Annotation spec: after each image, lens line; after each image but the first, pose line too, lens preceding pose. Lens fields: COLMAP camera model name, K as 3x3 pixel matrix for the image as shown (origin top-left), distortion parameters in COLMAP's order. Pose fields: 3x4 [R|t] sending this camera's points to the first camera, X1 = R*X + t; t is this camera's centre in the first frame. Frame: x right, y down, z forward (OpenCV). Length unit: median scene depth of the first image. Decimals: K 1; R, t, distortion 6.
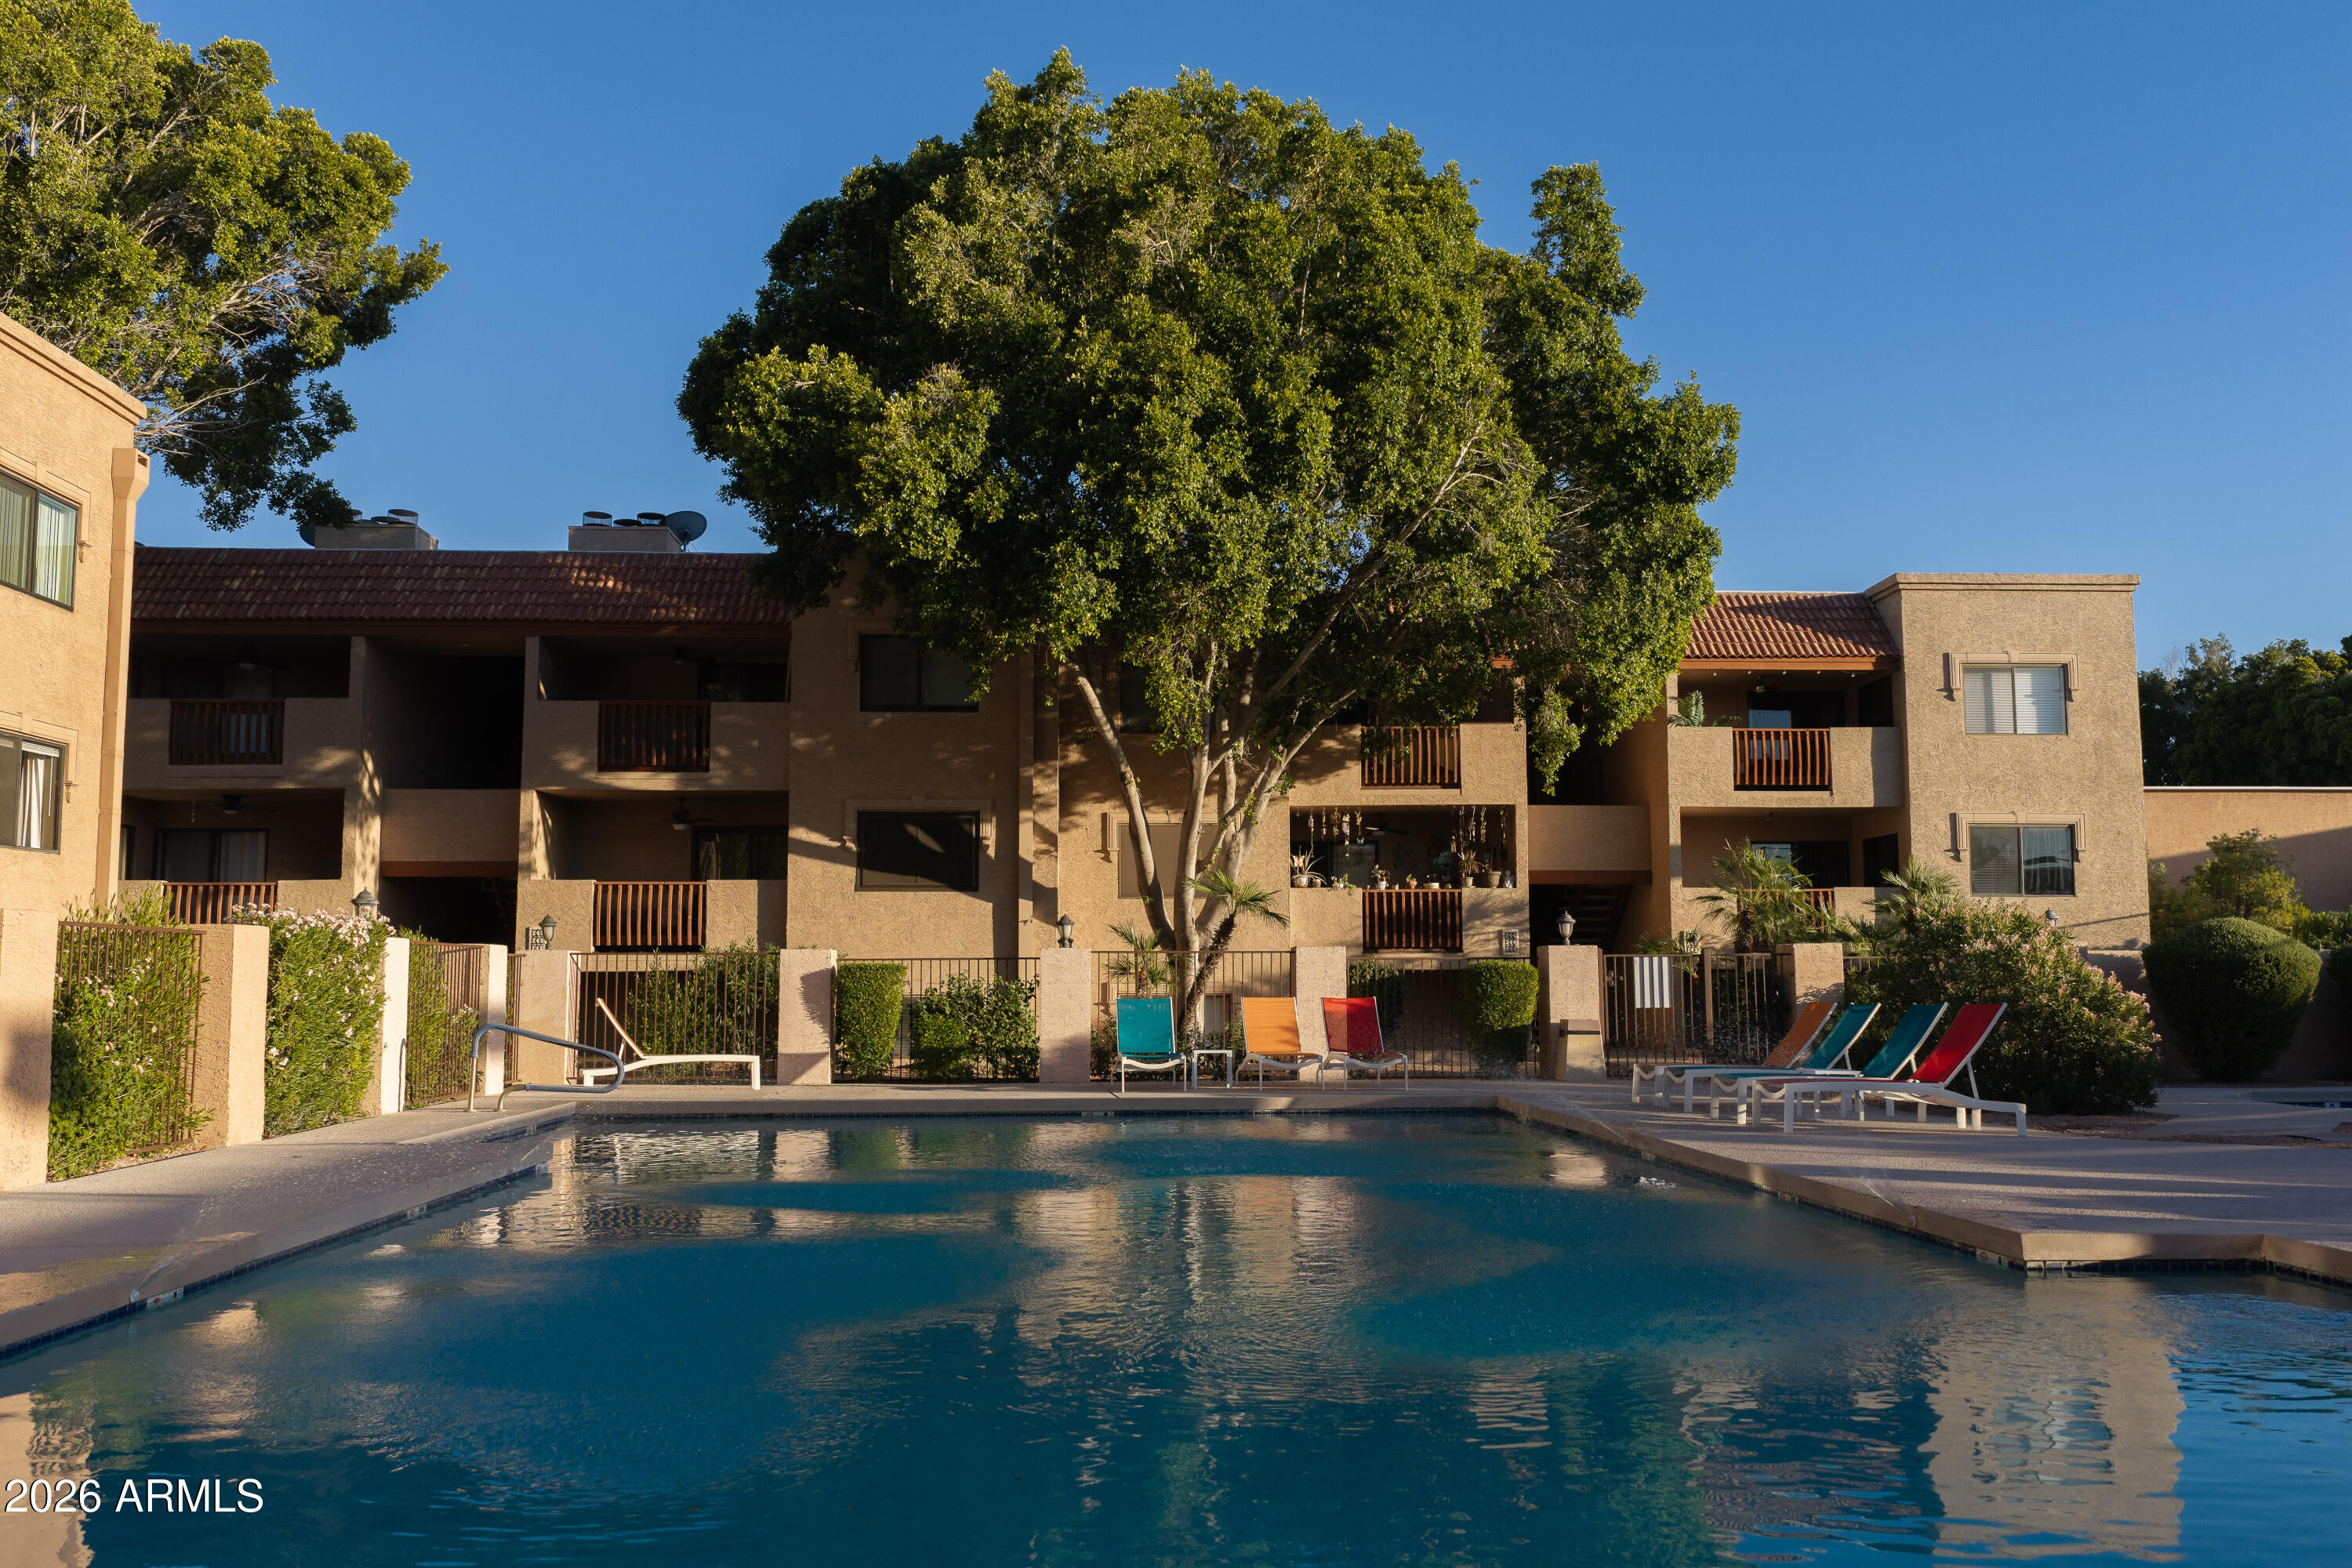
lens RADIAL K [[1929.9, 0, 1133.4], [0, 1929.9, 806.5], [0, 0, 1]] dist [0.092996, -0.244886]
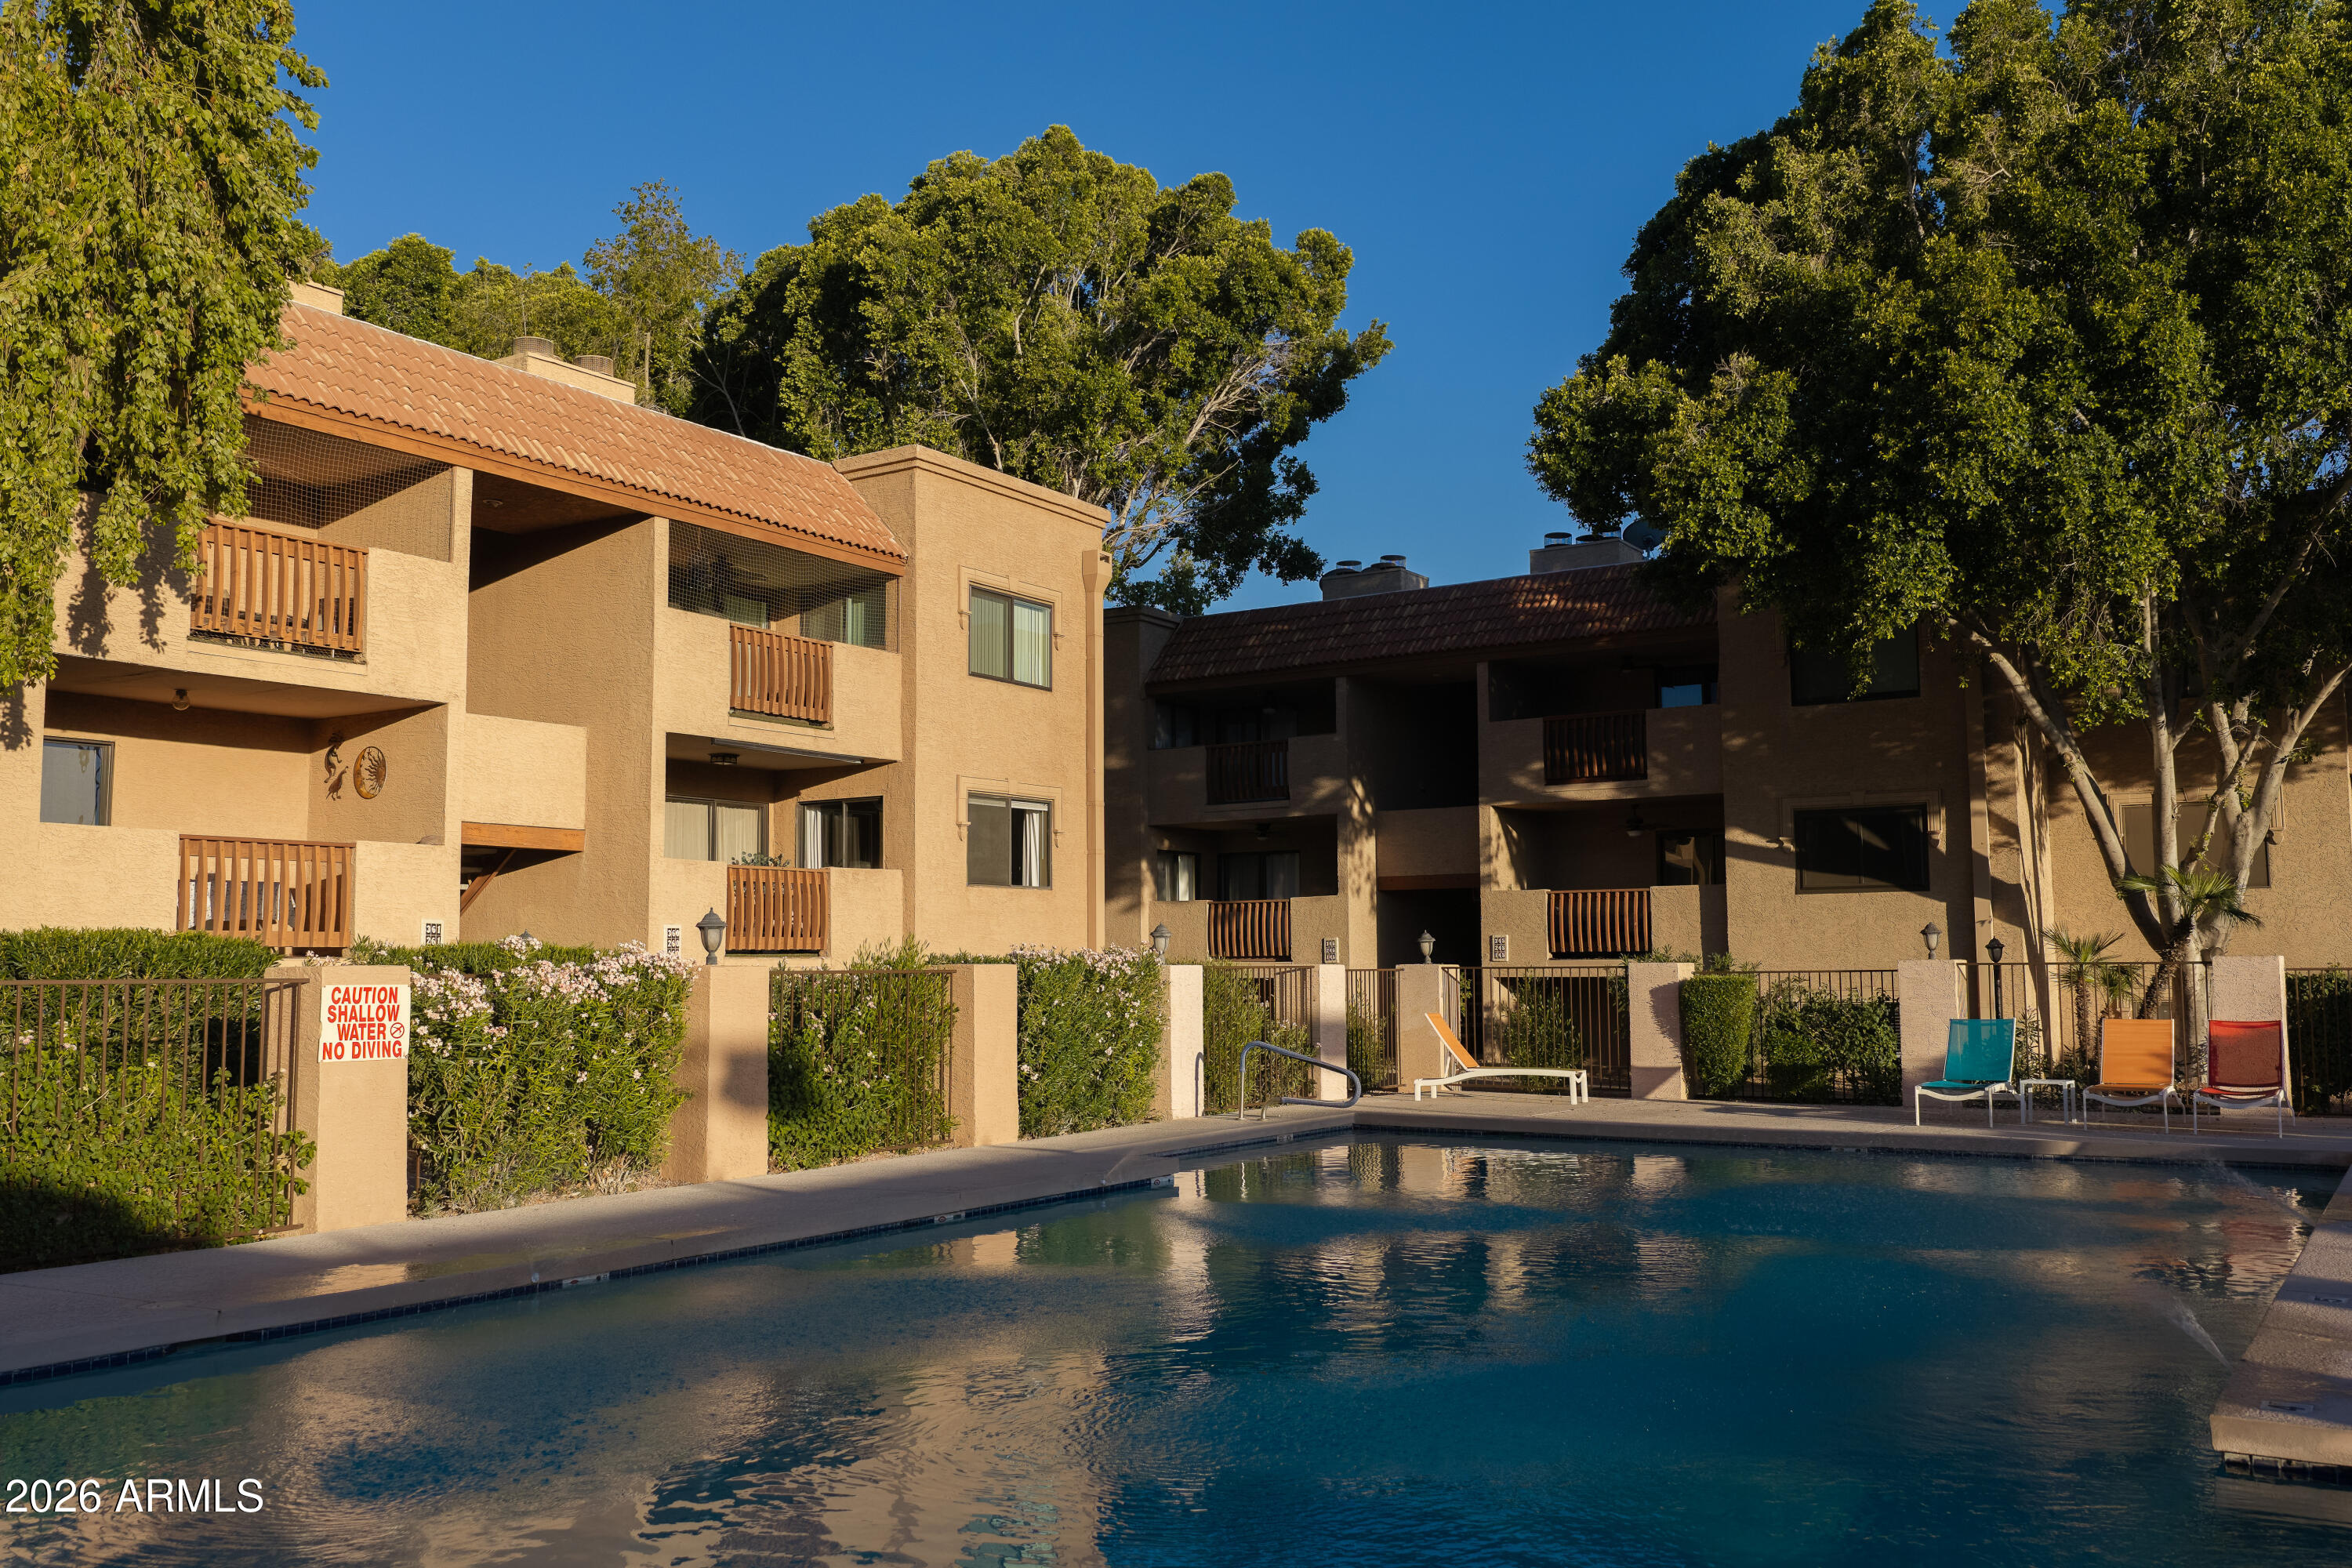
lens RADIAL K [[1929.2, 0, 1176.0], [0, 1929.2, 784.0], [0, 0, 1]] dist [0.001987, -0.005987]
pose [[0.809107, -0.059605, -0.584631, 0.188106], [0.059702, 0.998033, -0.019126, -0.011671], [0.584621, -0.019429, 0.811074, 0.047852]]
